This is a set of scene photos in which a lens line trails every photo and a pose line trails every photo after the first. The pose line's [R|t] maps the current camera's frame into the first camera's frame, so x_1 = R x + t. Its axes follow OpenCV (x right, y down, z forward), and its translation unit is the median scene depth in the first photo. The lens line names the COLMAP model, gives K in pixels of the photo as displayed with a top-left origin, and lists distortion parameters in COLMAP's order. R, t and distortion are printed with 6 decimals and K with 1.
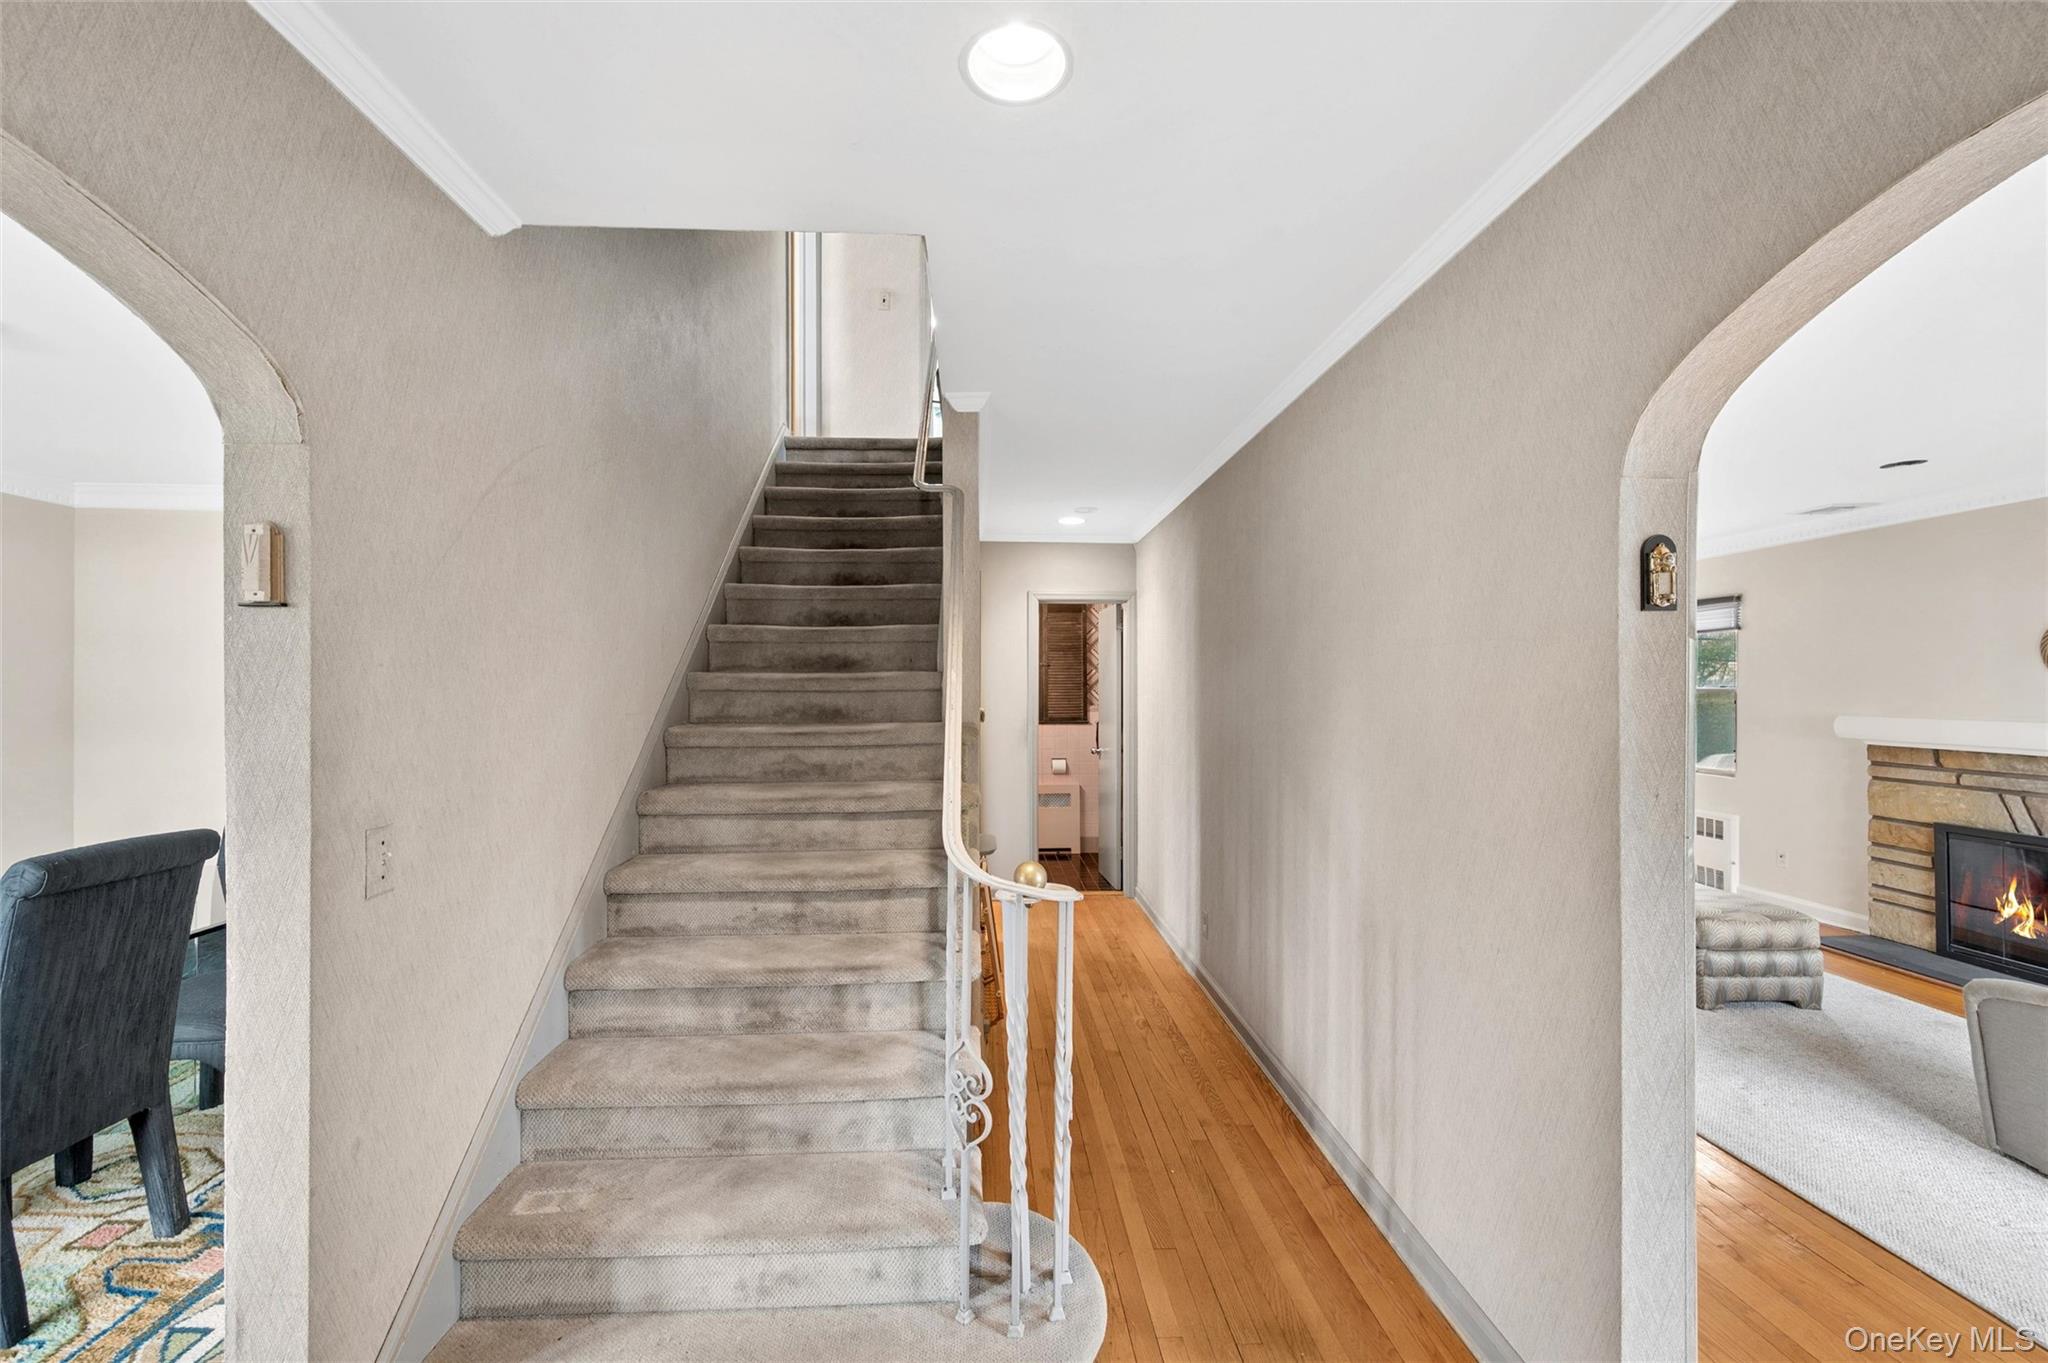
lens RADIAL K [[830.2, 0, 1008.1], [0, 830.2, 685.9], [0, 0, 1]] dist [0.000046, -0.000709]
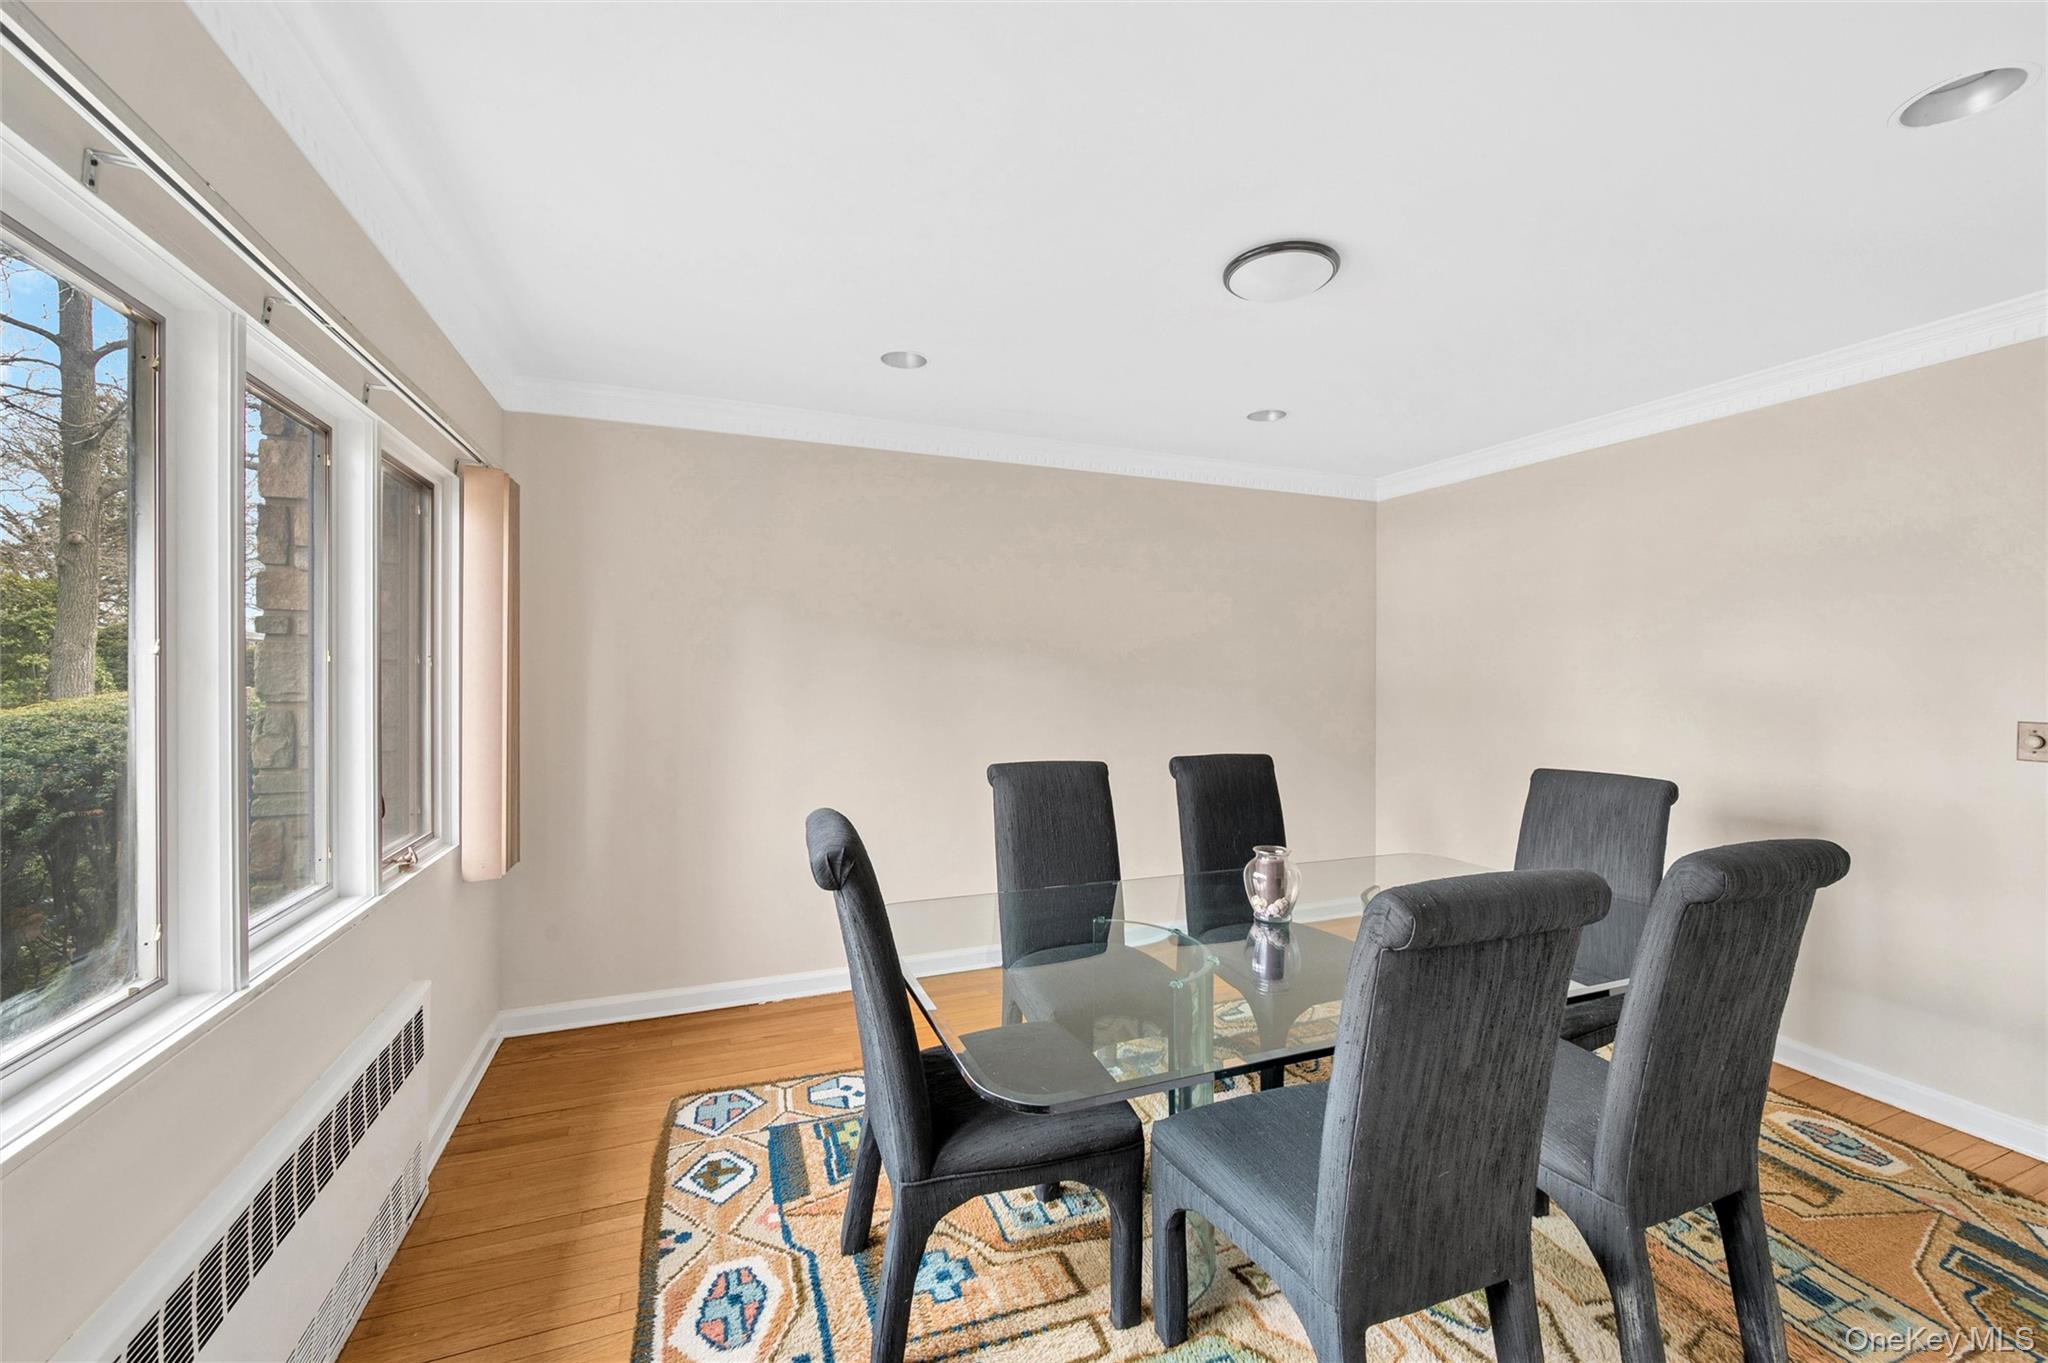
lens RADIAL K [[815.9, 0, 1026.2], [0, 815.9, 678.3], [0, 0, 1]] dist [-0.004408, -0.000168]
pose [[0.335680, 0.003328, -0.941970, -0.578744], [-0.001208, 0.999994, 0.003103, 0.029414], [0.941975, 0.000096, 0.335682, 0.436331]]
